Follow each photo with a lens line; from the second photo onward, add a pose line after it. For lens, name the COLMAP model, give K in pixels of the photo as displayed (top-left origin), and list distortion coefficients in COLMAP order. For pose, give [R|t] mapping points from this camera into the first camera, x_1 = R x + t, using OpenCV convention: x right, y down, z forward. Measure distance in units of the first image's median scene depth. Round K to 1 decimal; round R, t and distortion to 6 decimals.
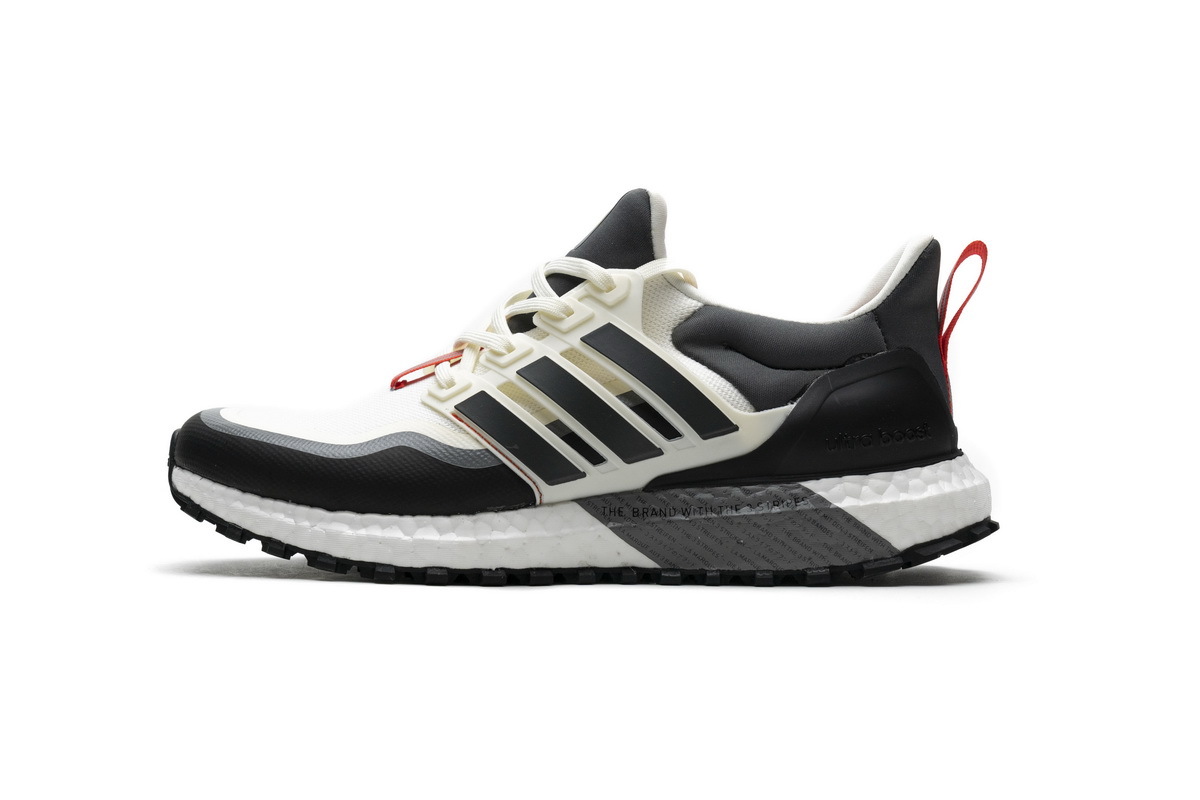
lens RADIAL K [[2244.9, 0, 599.8], [0, 2244.9, 400.4], [0, 0, 1]] dist [-0.012808, 0.000000]
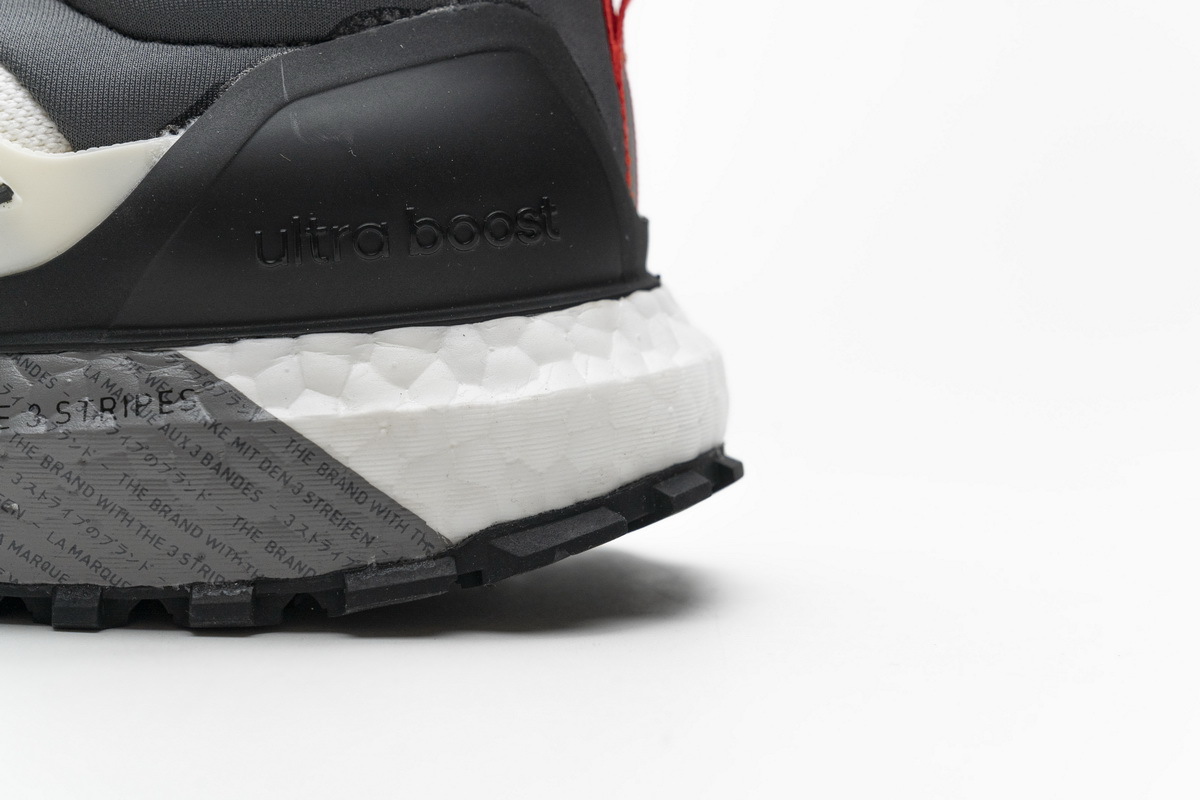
lens RADIAL K [[2137.7, 0, 600.4], [0, 2137.7, 399.7], [0, 0, 1]] dist [0.091105, 0.000000]
pose [[0.999562, 0.024758, 0.016213, 0.151685], [-0.025845, 0.997165, 0.070673, 0.018373], [-0.014418, -0.071061, 0.997368, 0.649302]]
